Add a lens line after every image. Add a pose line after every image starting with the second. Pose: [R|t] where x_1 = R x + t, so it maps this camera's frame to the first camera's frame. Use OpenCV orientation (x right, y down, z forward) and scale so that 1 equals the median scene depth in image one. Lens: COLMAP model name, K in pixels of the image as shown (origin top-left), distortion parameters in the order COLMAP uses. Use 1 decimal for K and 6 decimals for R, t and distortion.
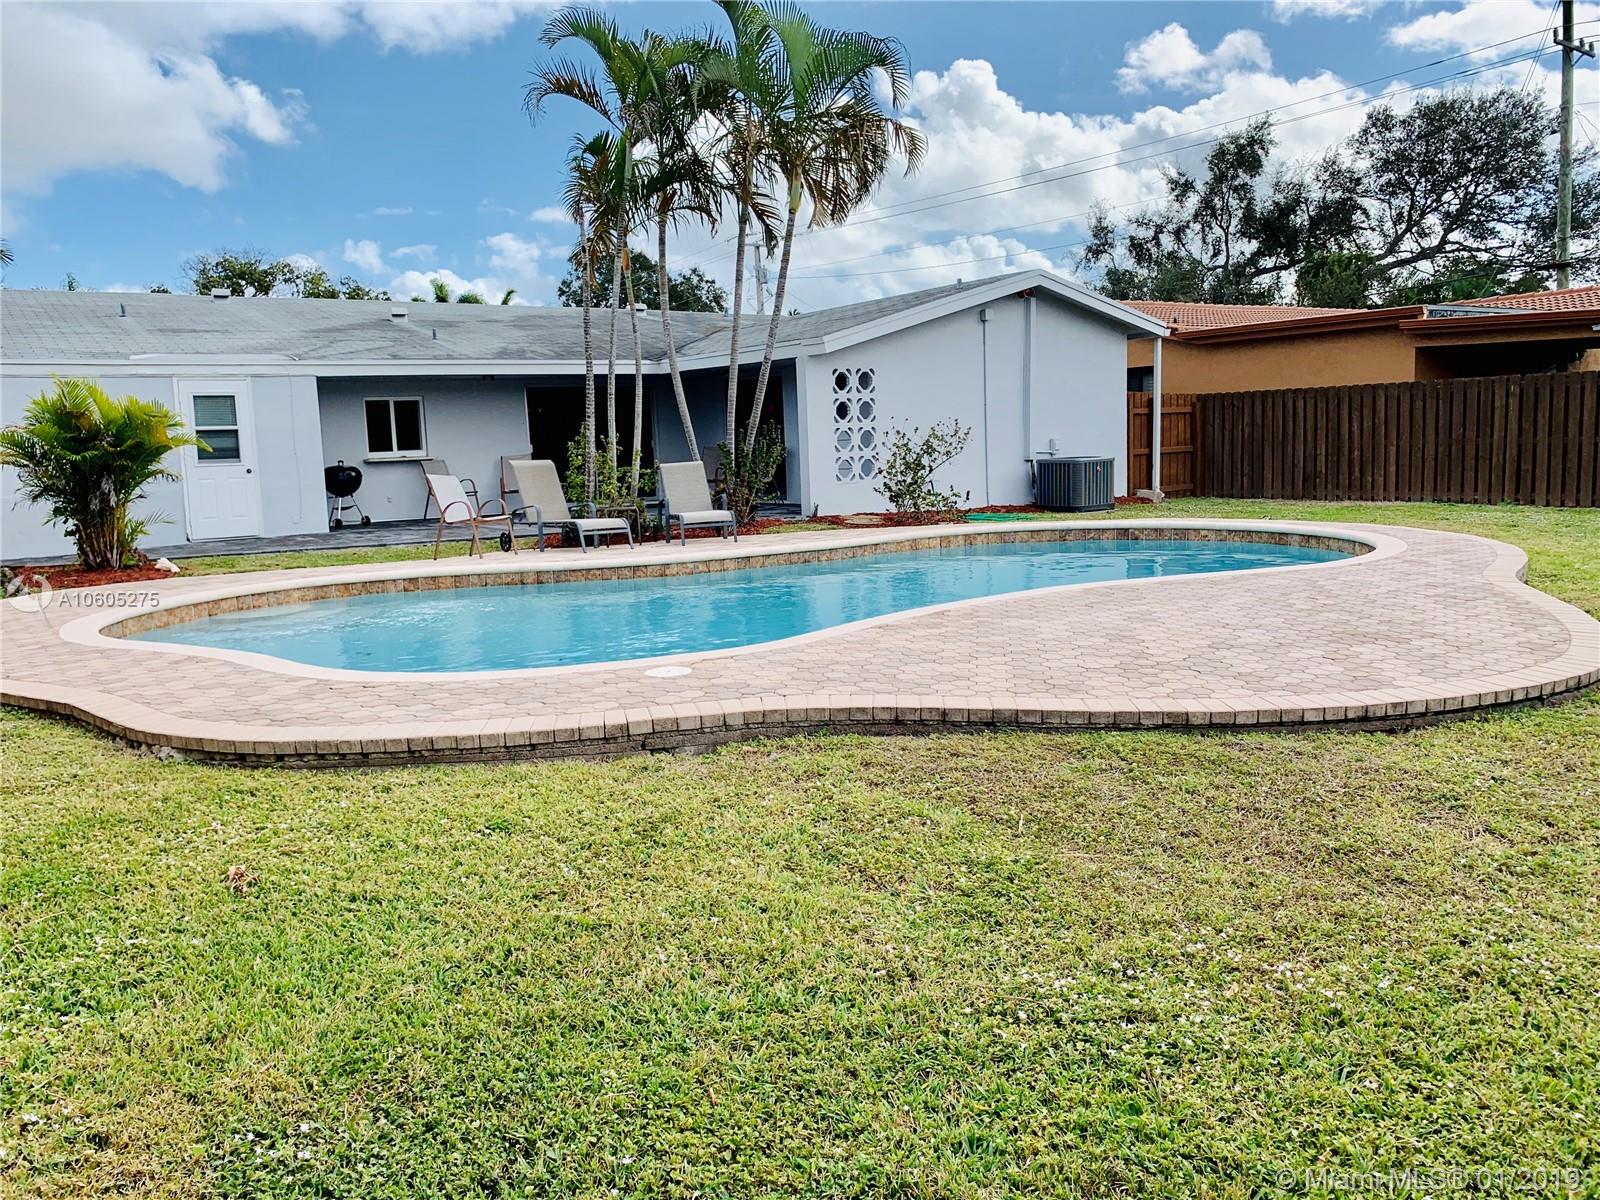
lens RADIAL K [[1210.6, 0, 800.0], [0, 1210.6, 600.0], [0, 0, 1]] dist [0.066314, -0.001602]
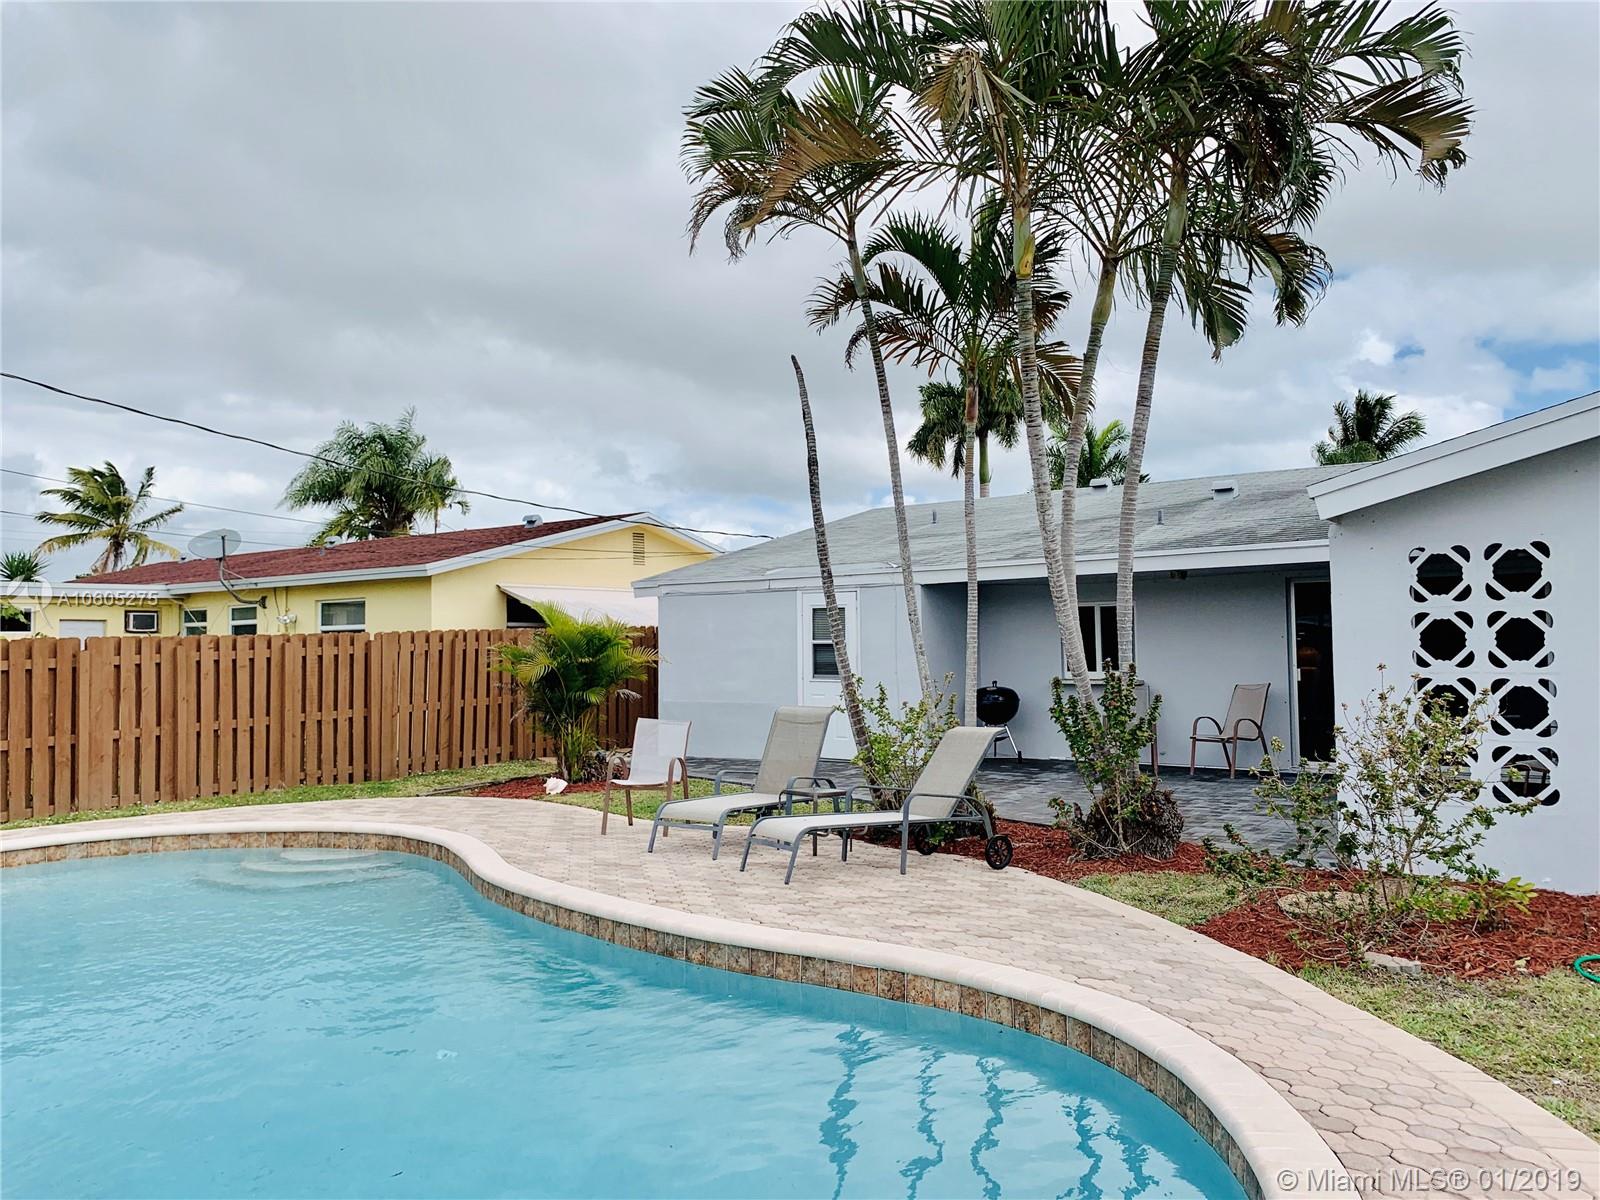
lens RADIAL K [[1210.6, 0, 800.0], [0, 1210.6, 600.0], [0, 0, 1]] dist [0.066314, -0.001602]
pose [[0.323018, 0.002861, -0.946389, 0.382692], [-0.122638, 0.991690, -0.038860, -0.124474], [0.938413, 0.128616, 0.320684, 0.635332]]
